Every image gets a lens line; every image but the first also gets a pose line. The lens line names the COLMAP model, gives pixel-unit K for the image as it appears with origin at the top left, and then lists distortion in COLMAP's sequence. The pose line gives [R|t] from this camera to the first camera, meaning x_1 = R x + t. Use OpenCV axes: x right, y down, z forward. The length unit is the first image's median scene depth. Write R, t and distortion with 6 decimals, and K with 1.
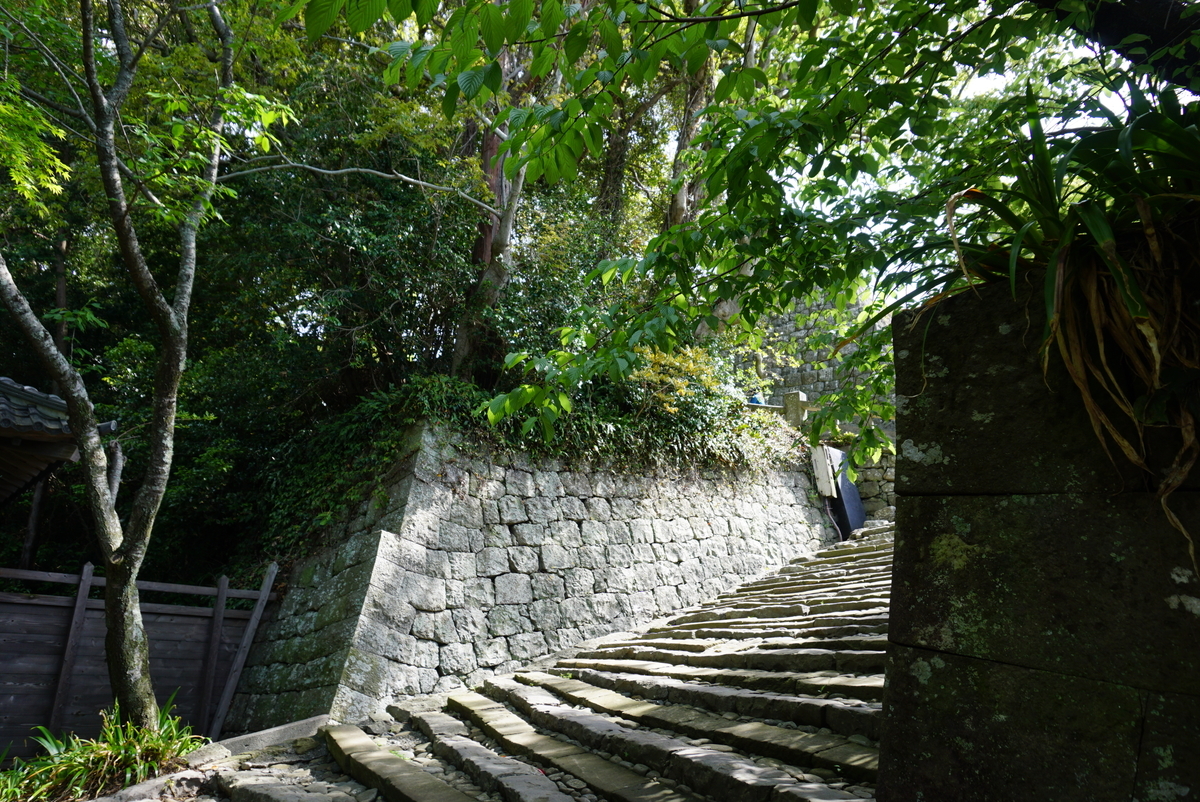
lens RADIAL K [[809.4, 0, 600.0], [0, 809.4, 401.0], [0, 0, 1]] dist [-0.032377, 0.005185]
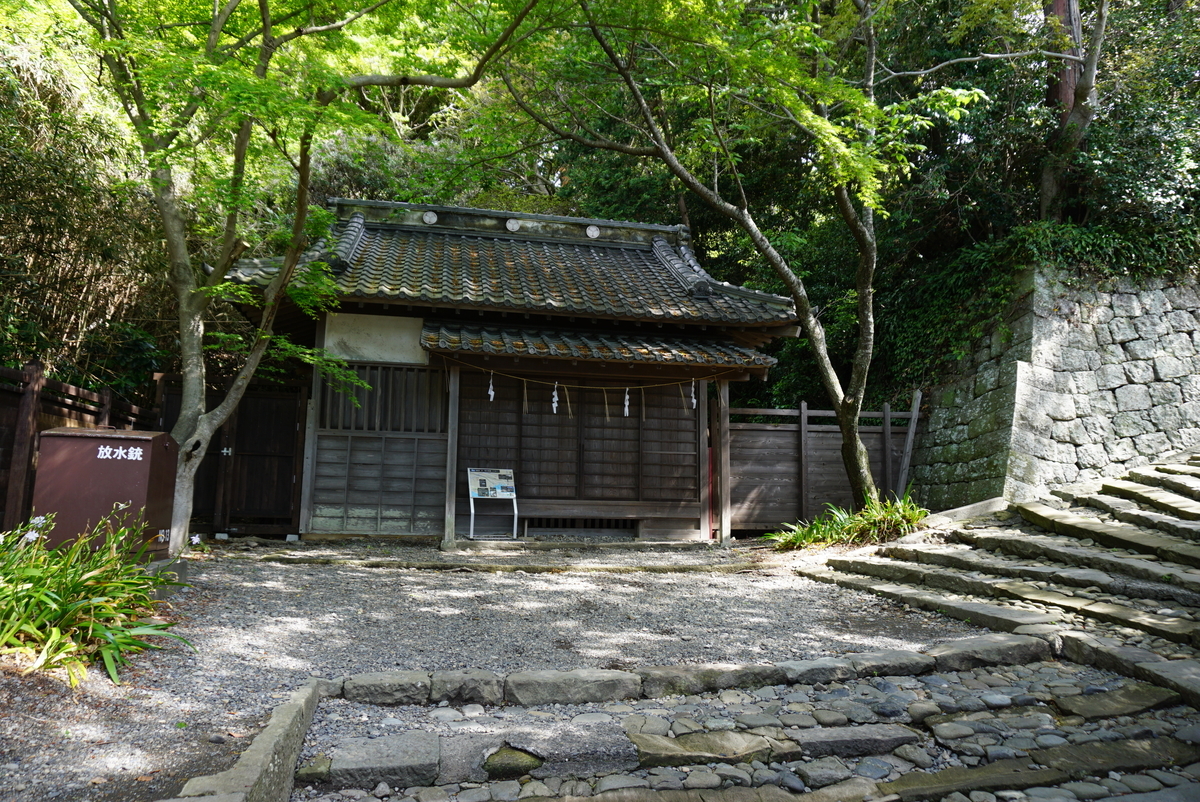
lens RADIAL K [[809.4, 0, 600.0], [0, 809.4, 401.0], [0, 0, 1]] dist [-0.032377, 0.005185]
pose [[0.826003, -0.059285, -0.560539, -0.099378], [0.188544, 0.966230, 0.175642, -0.114661], [0.531197, -0.250767, 0.809287, -0.357656]]
